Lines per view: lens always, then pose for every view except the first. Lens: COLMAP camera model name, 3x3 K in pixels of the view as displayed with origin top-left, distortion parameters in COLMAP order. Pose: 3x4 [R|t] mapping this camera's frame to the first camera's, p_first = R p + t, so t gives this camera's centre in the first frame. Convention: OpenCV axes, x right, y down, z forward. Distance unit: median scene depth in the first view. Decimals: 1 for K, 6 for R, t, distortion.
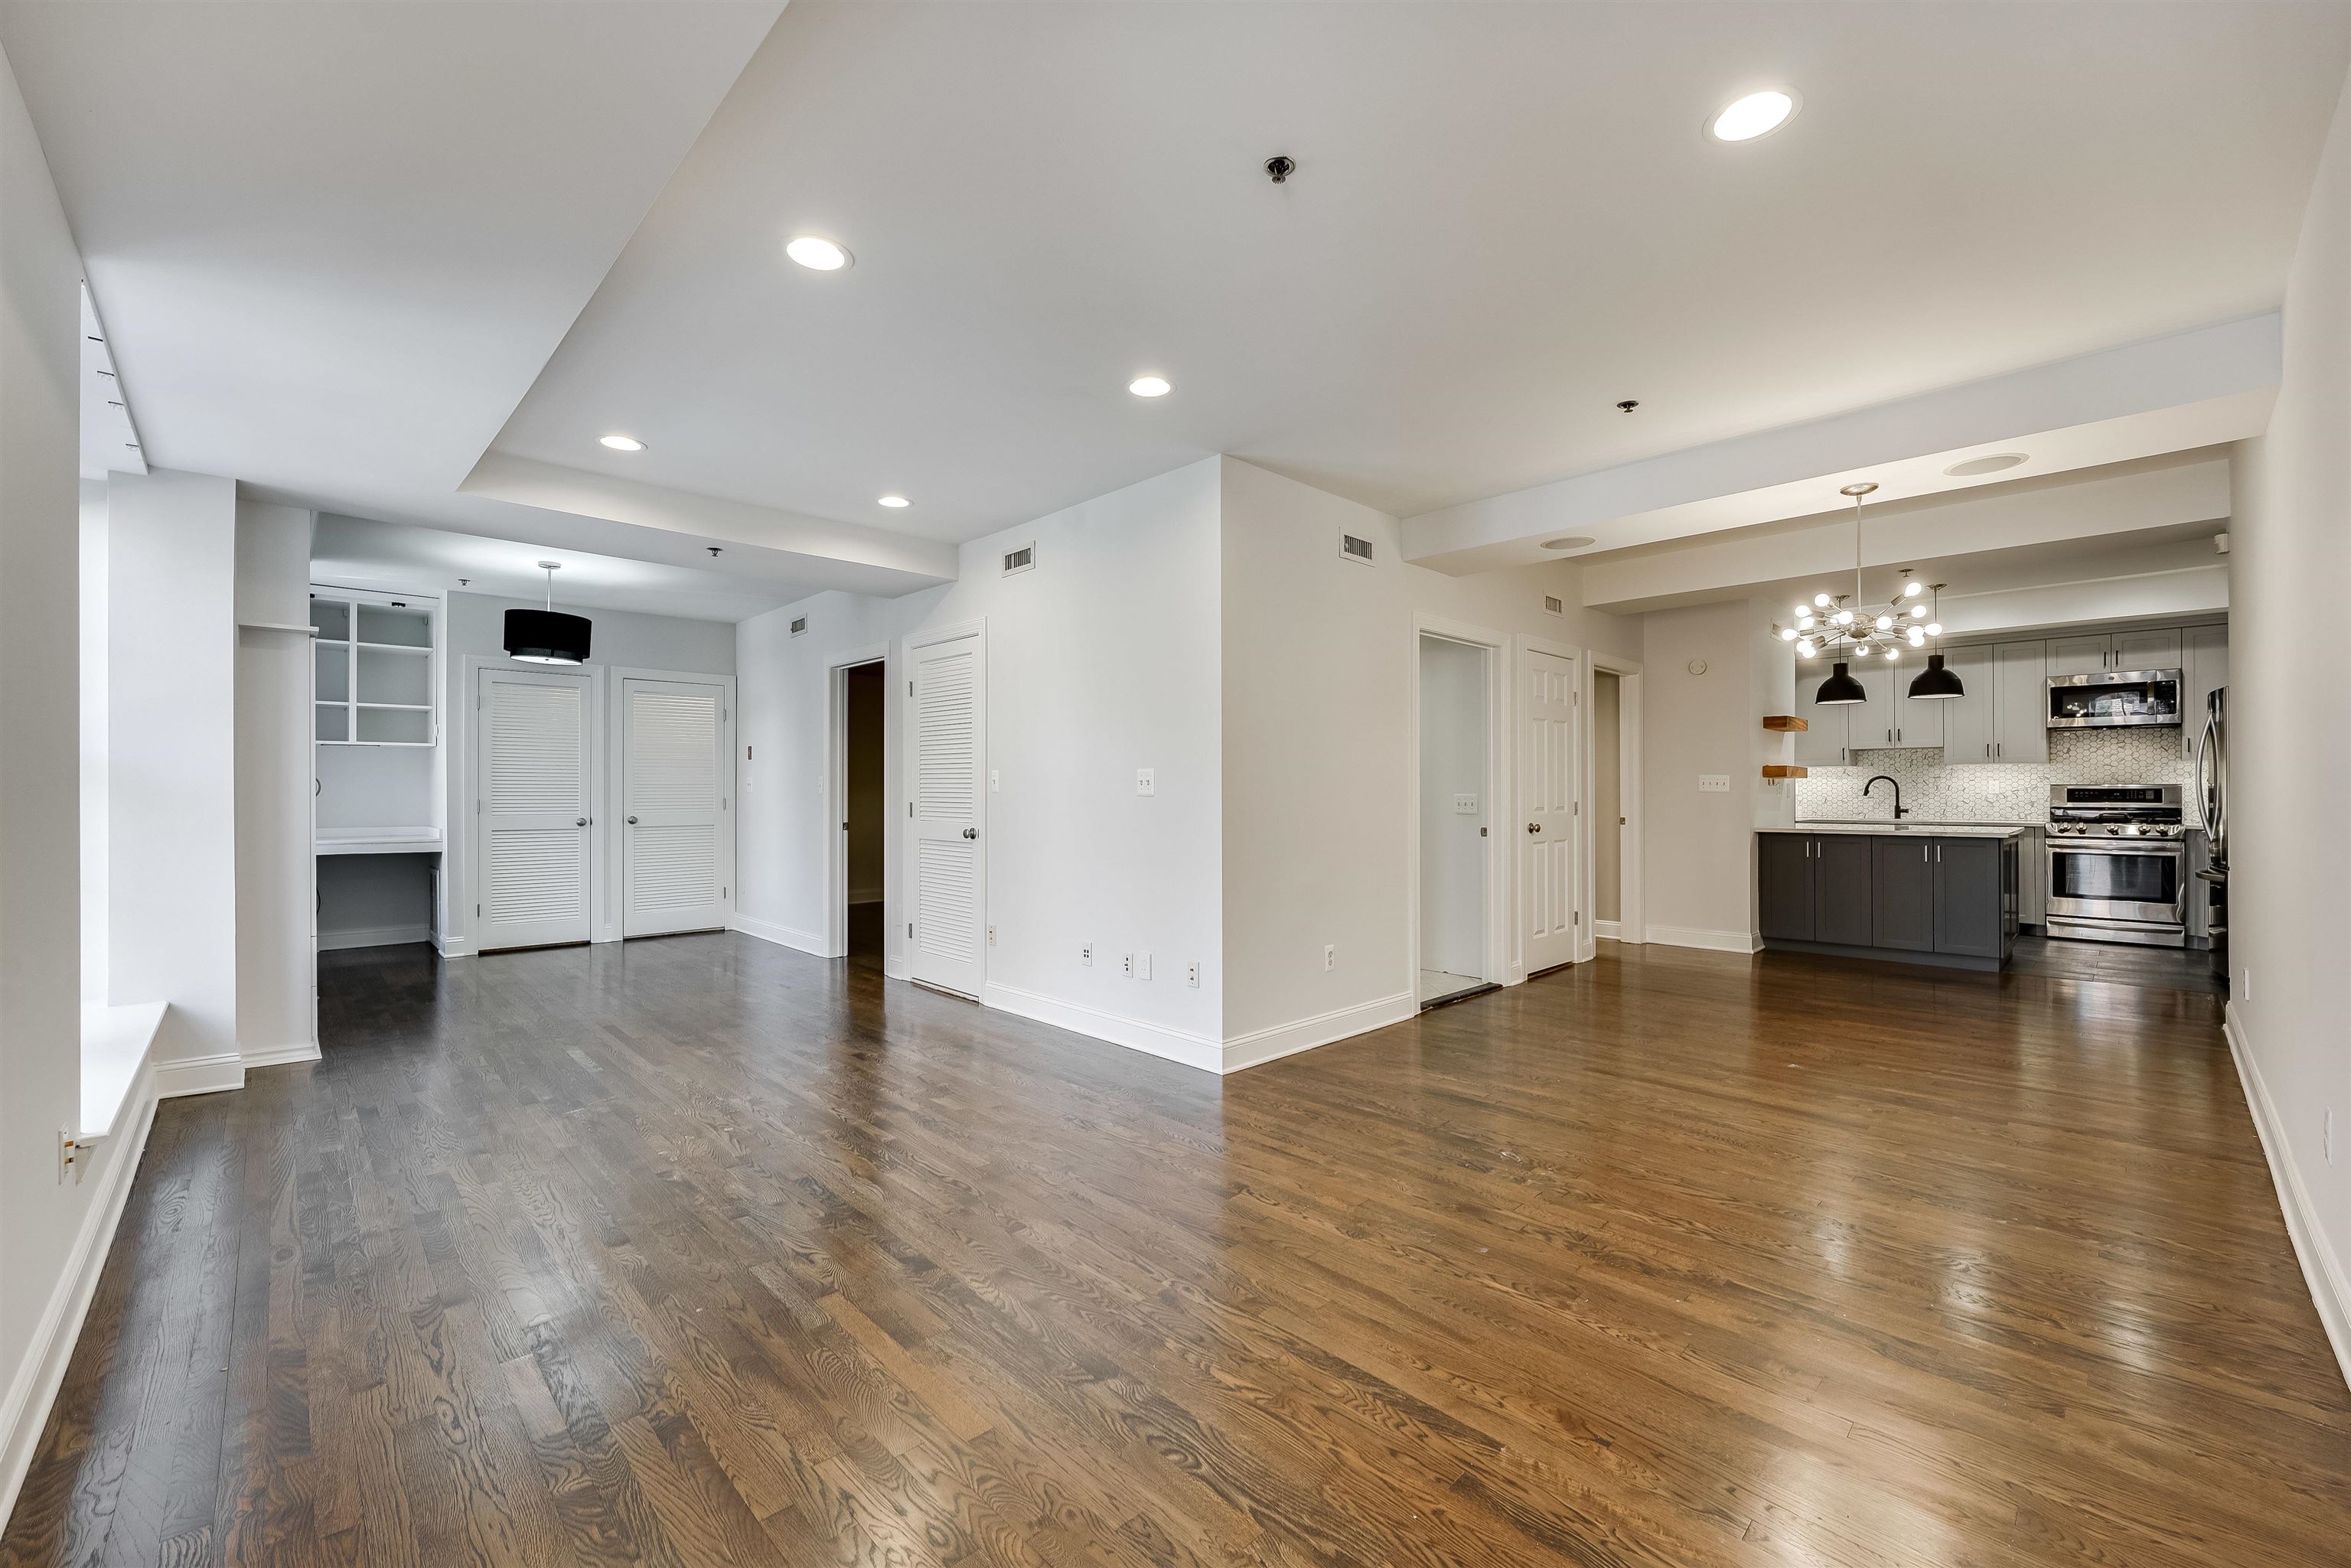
lens RADIAL K [[947.7, 0, 1175.5], [0, 947.7, 784.0], [0, 0, 1]] dist [-0.015884, 0.004300]
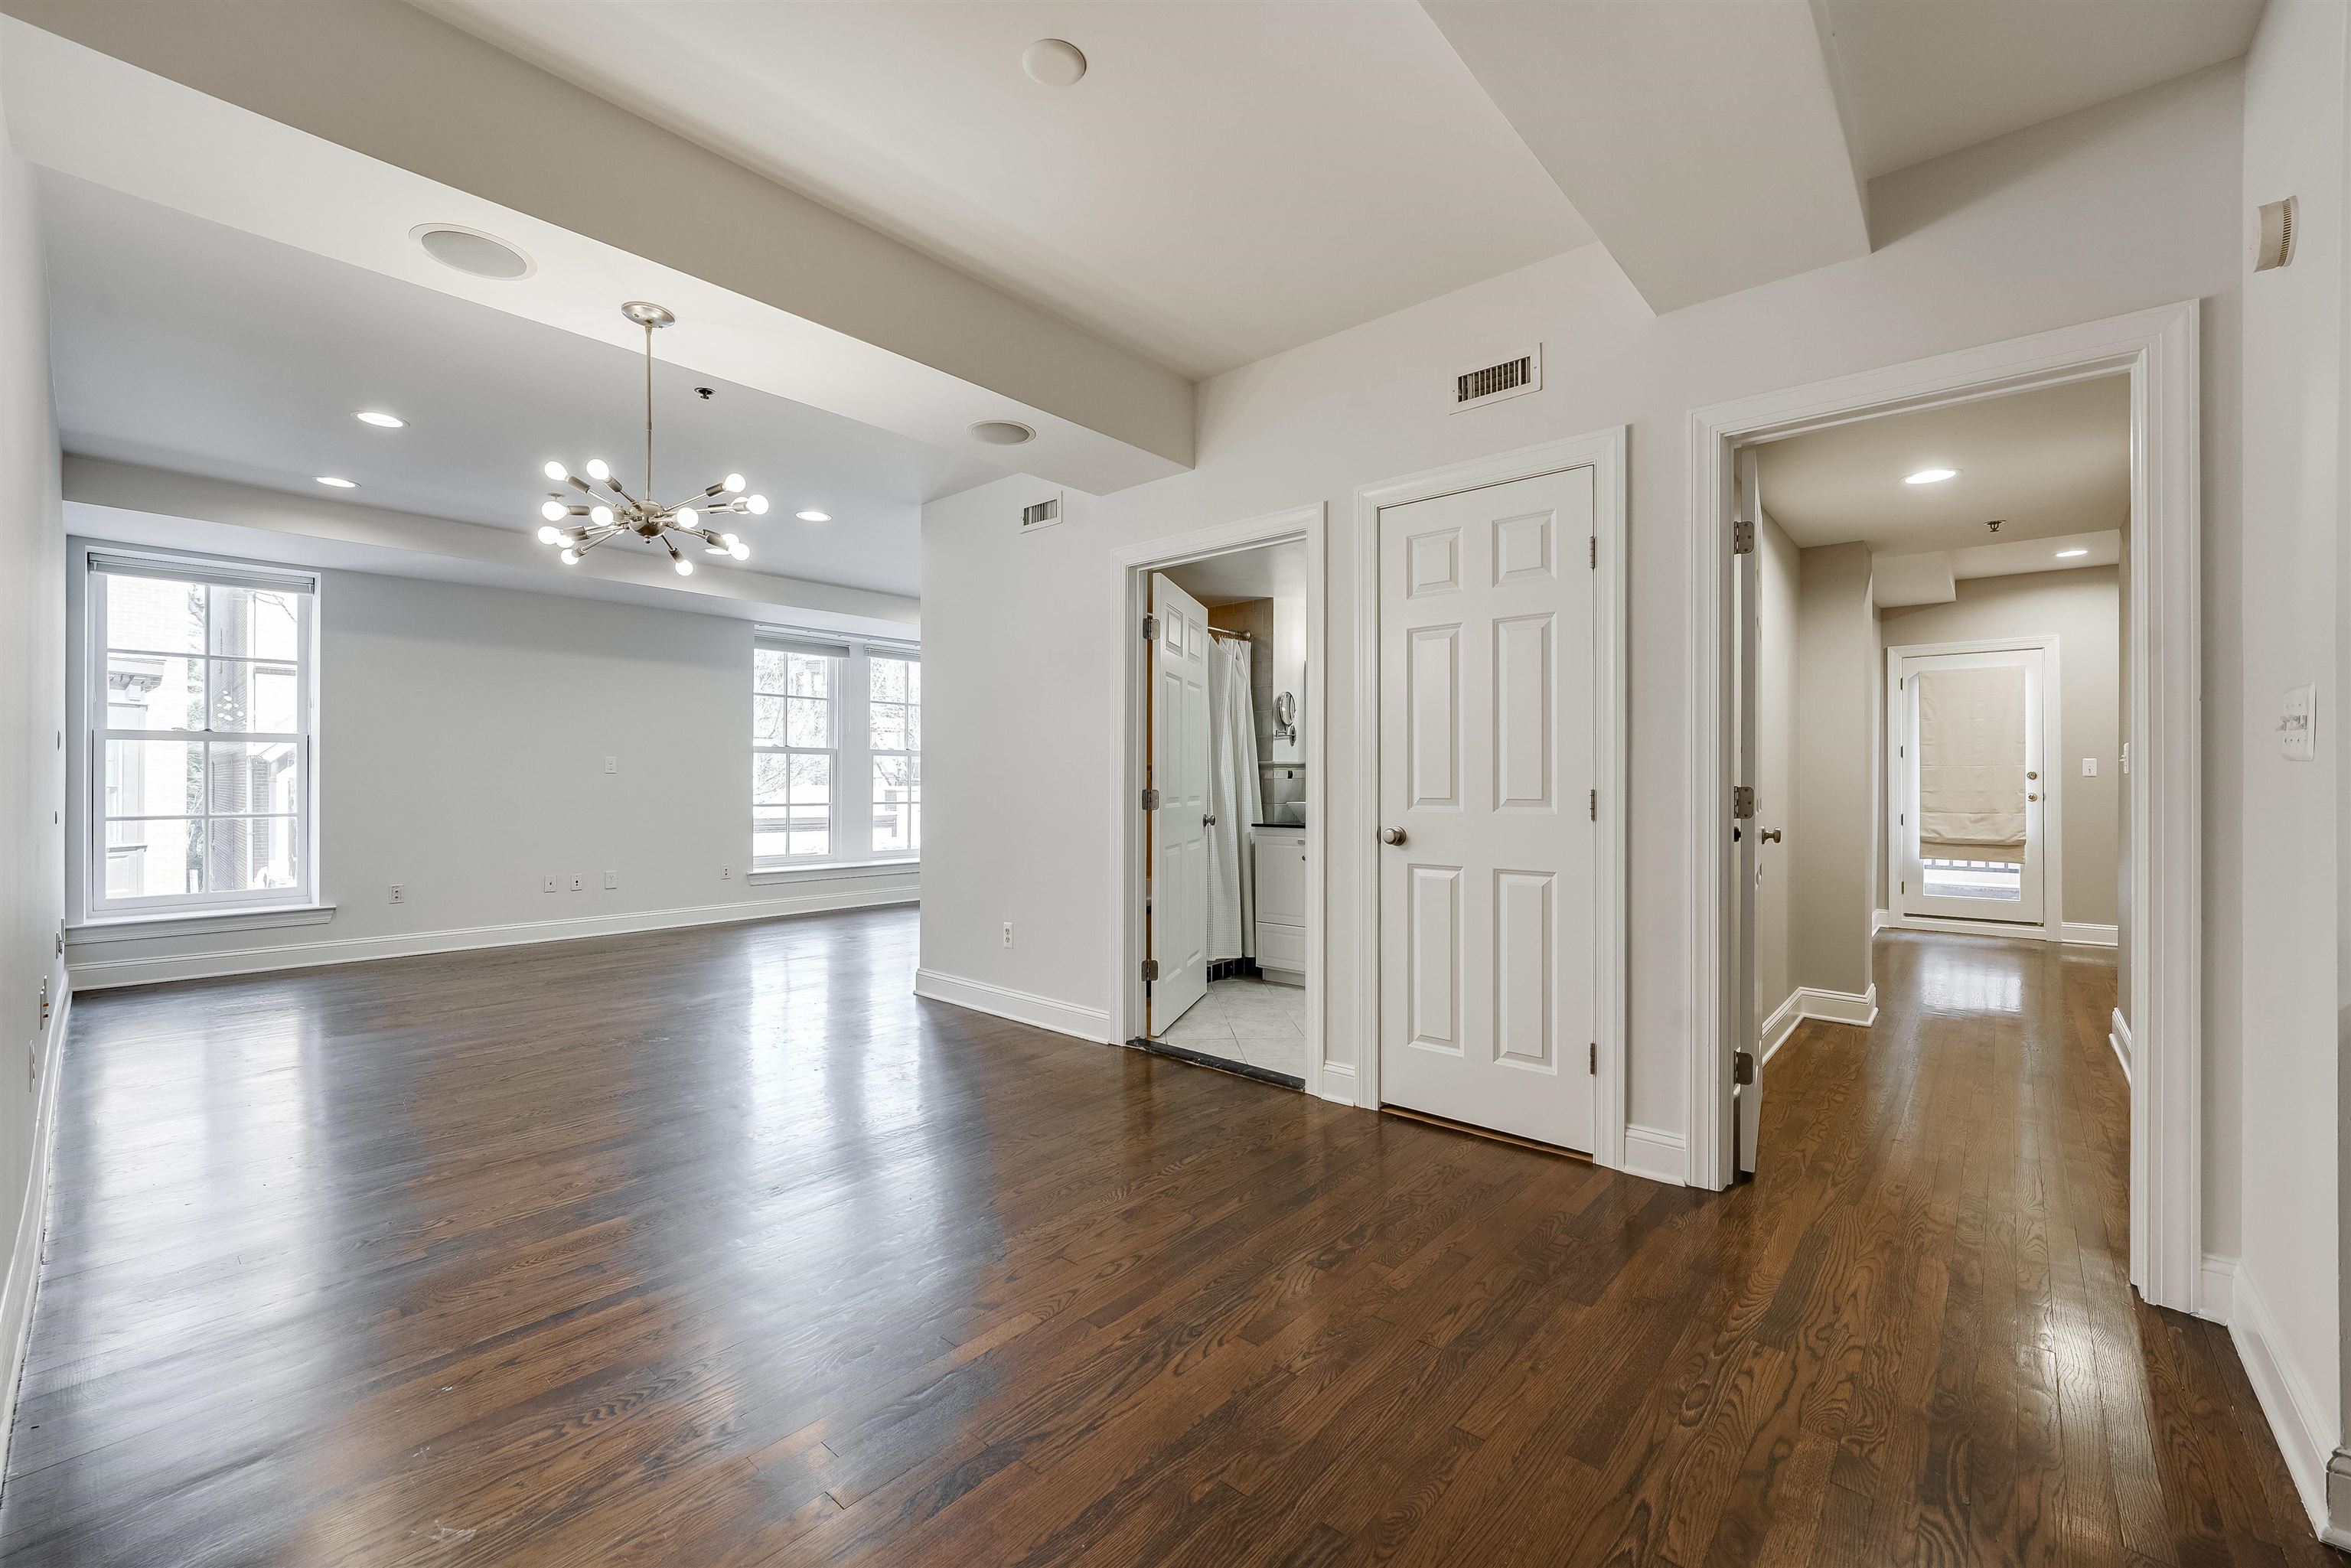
lens RADIAL K [[956.3, 0, 1180.8], [0, 956.3, 778.4], [0, 0, 1]] dist [-0.002453, 0.000210]
pose [[0.079077, -0.000050, -0.996869, 0.769750], [0.006784, 0.999977, 0.000488, 0.010631], [0.996845, -0.006802, 0.079076, 0.708757]]
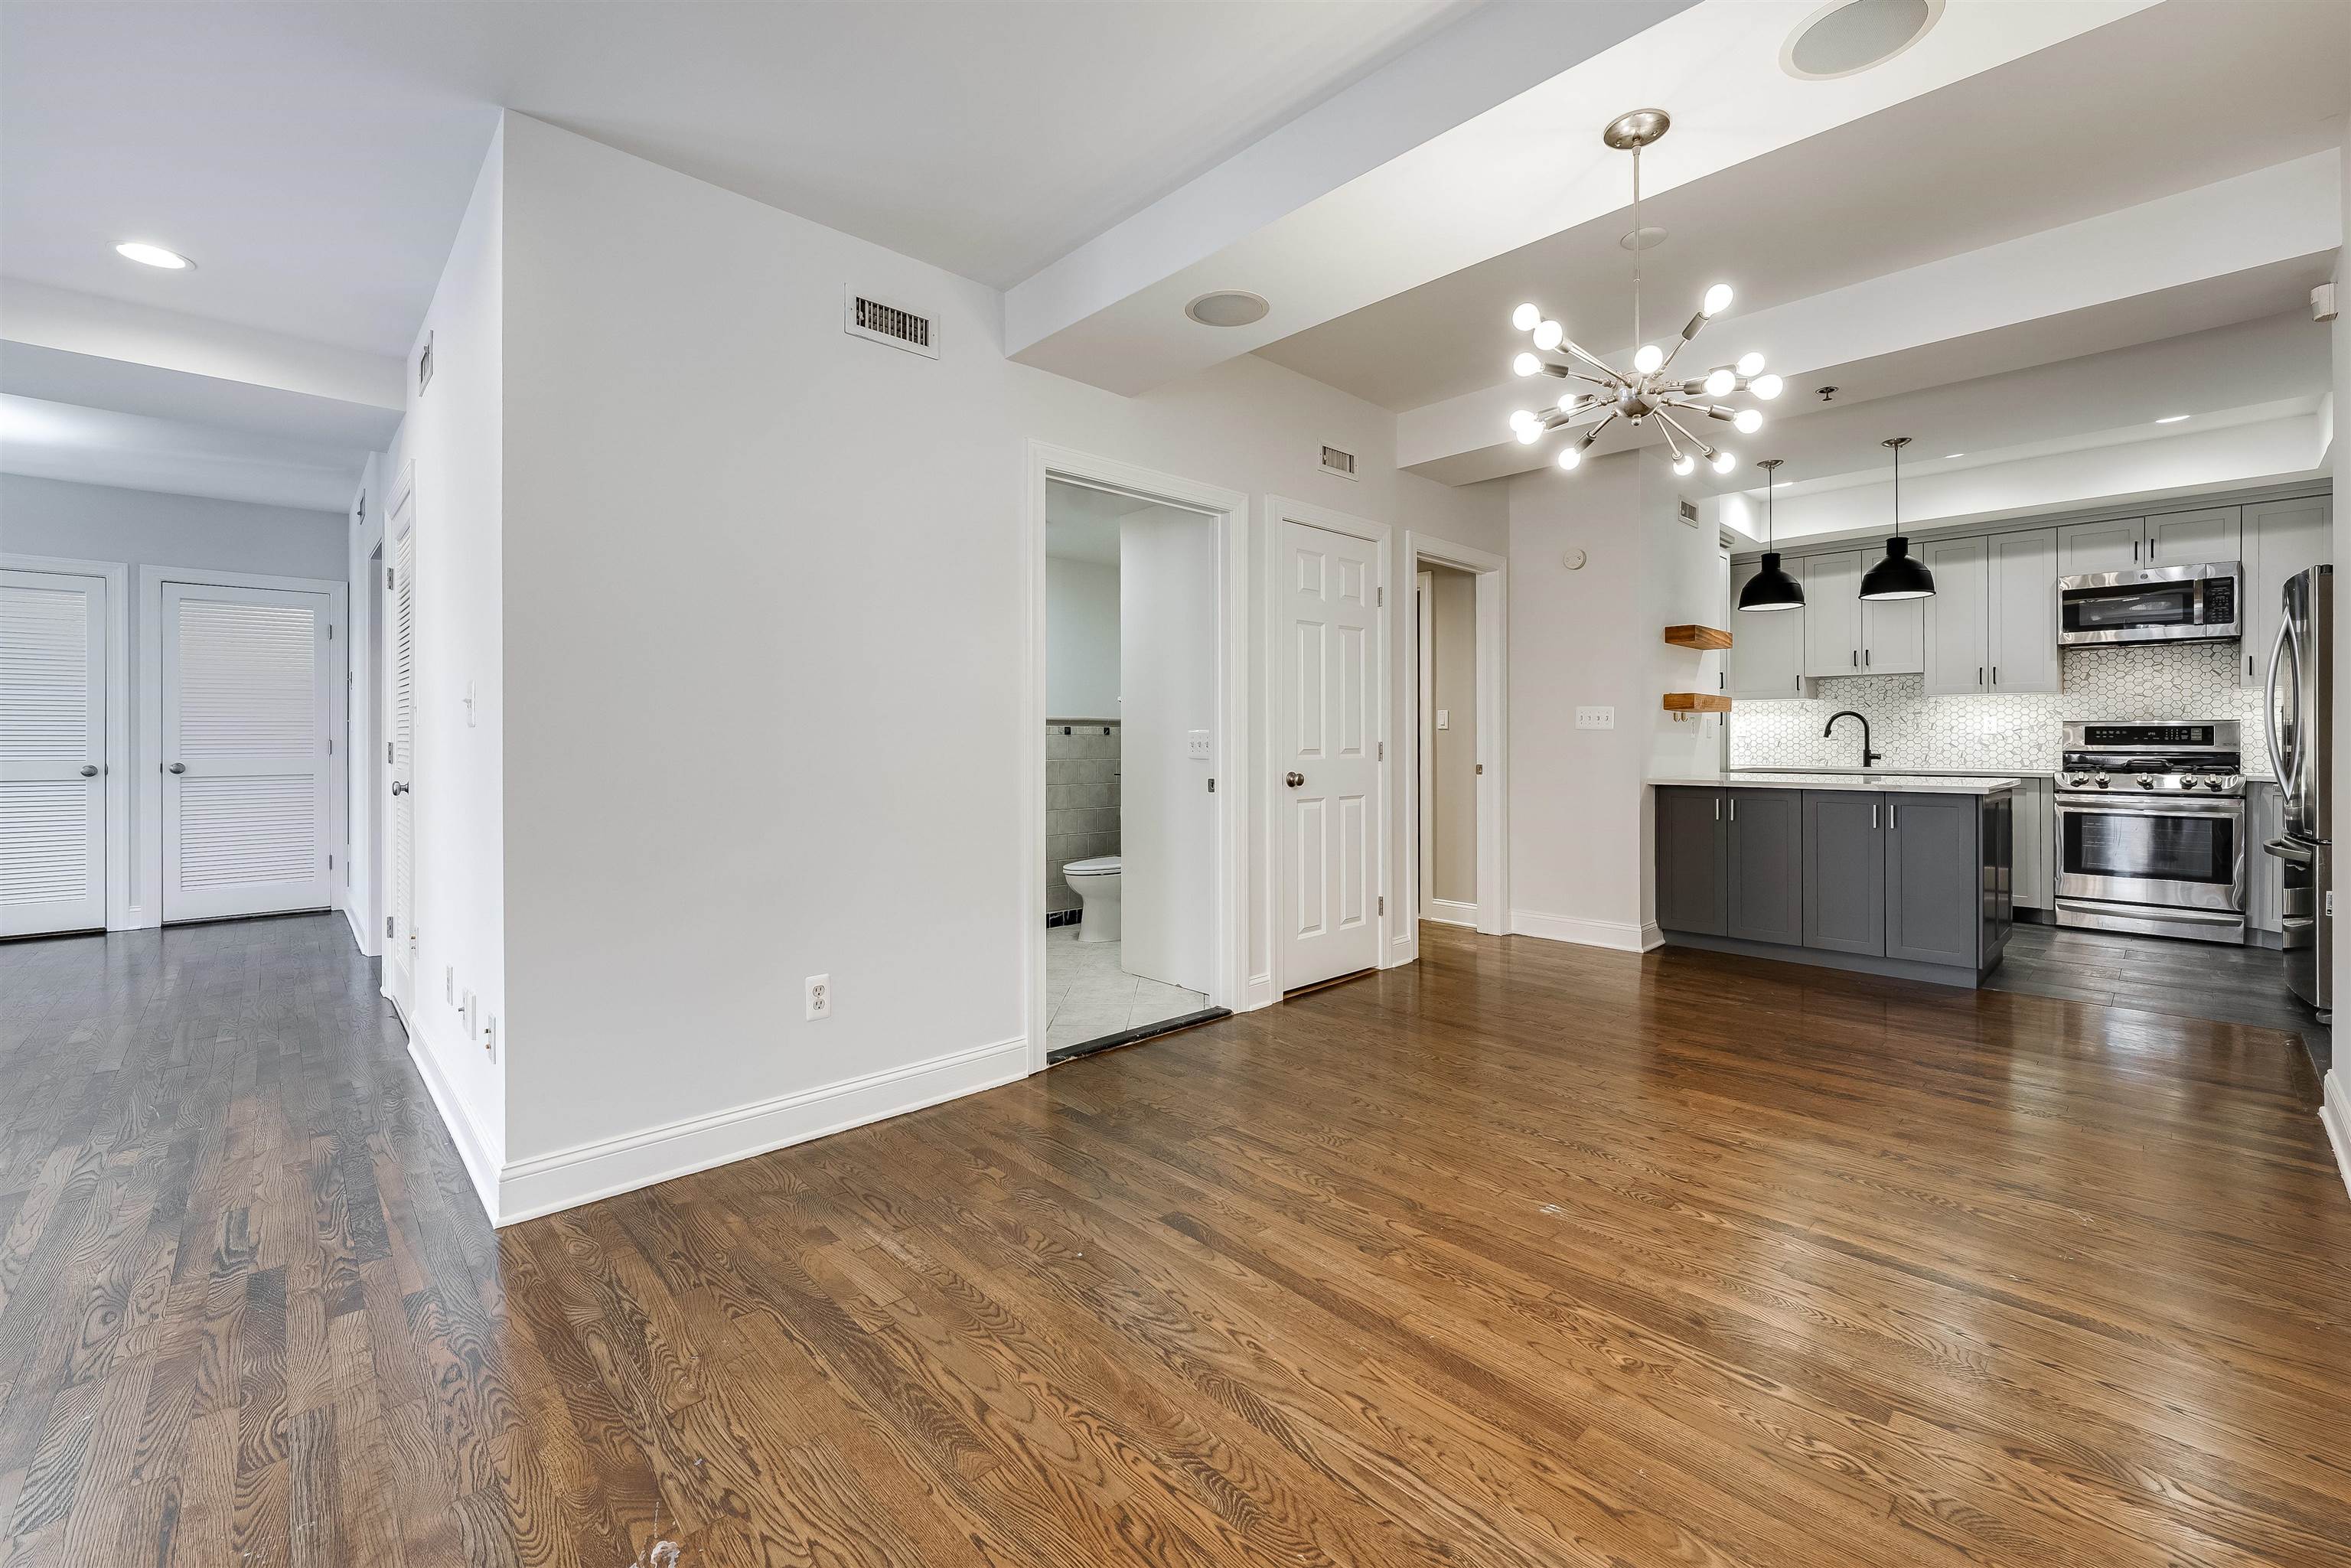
lens RADIAL K [[970.2, 0, 1187.4], [0, 970.2, 739.8], [0, 0, 1]] dist [-0.015063, 0.004509]
pose [[0.999992, -0.000227, -0.004058, 0.256980], [0.000259, 0.999968, 0.008029, 0.009960], [0.004056, -0.008030, 0.999960, 0.248673]]
